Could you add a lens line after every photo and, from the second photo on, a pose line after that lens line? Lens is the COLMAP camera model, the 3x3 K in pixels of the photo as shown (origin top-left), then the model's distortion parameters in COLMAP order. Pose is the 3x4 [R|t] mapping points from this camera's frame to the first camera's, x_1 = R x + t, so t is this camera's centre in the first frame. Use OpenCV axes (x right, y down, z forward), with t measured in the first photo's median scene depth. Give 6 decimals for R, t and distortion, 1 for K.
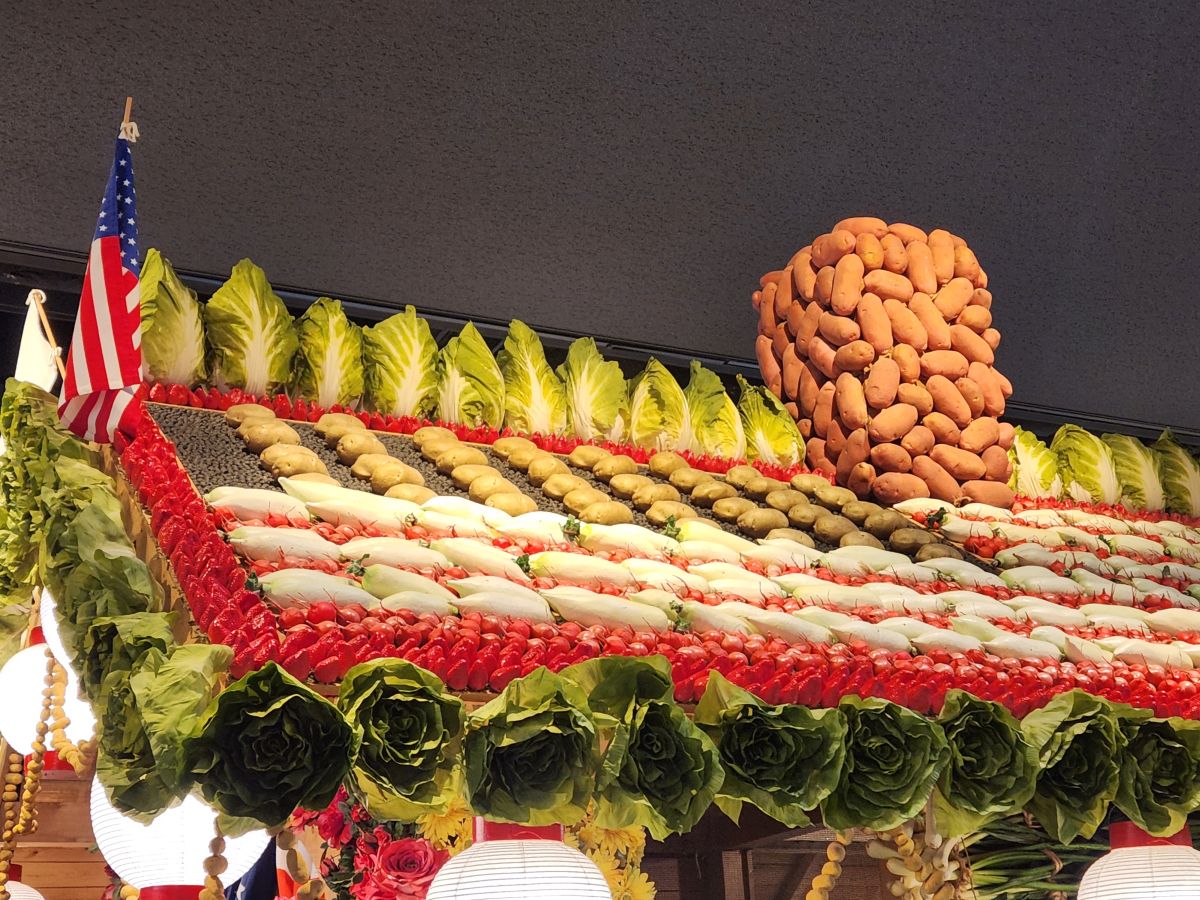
lens RADIAL K [[1653.3, 0, 595.7], [0, 1653.3, 444.8], [0, 0, 1]] dist [0.118550, 0.000000]
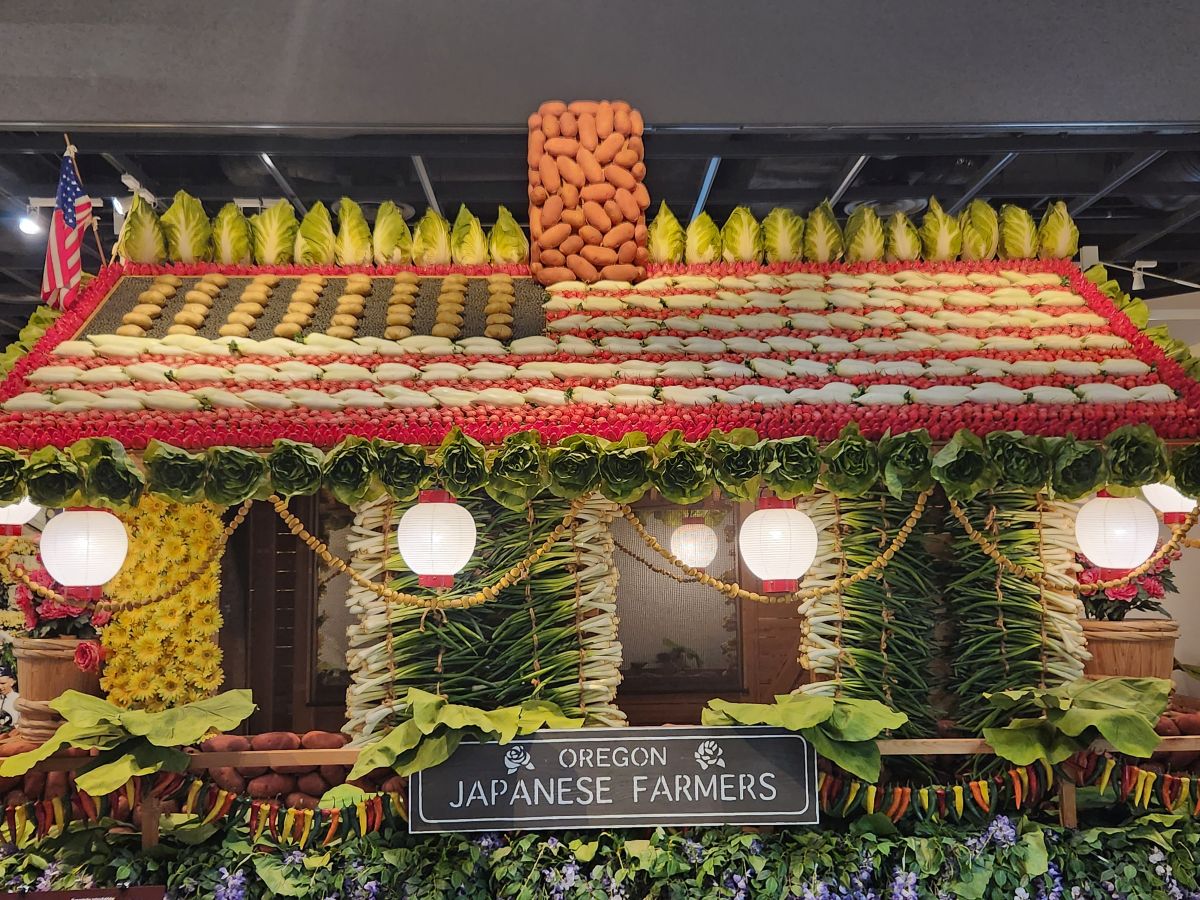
lens RADIAL K [[1213.9, 0, 598.9], [0, 1213.9, 444.7], [0, 0, 1]] dist [0.066810, 0.000000]
pose [[0.911038, -0.002346, -0.412315, 0.741485], [0.115437, 0.961445, 0.249595, -0.114628], [0.395833, -0.274987, 0.876184, -0.128646]]
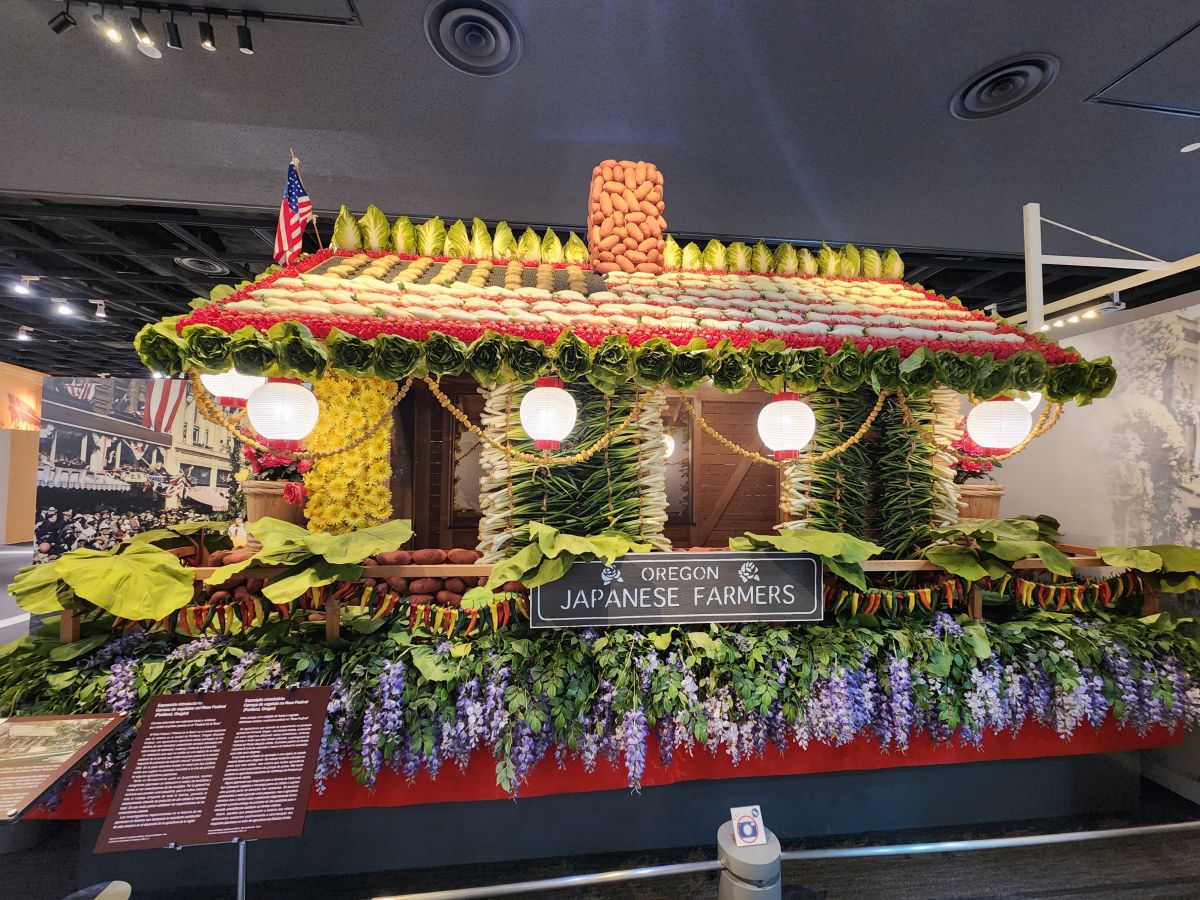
lens RADIAL K [[486.6, 0, 598.4], [0, 486.6, 453.3], [0, 0, 1]] dist [0.004177, -0.002642]
pose [[0.937698, 0.045814, -0.344418, 0.460421], [0.069221, 0.946765, 0.314394, 0.061403], [0.340486, -0.318648, 0.884609, 0.182358]]
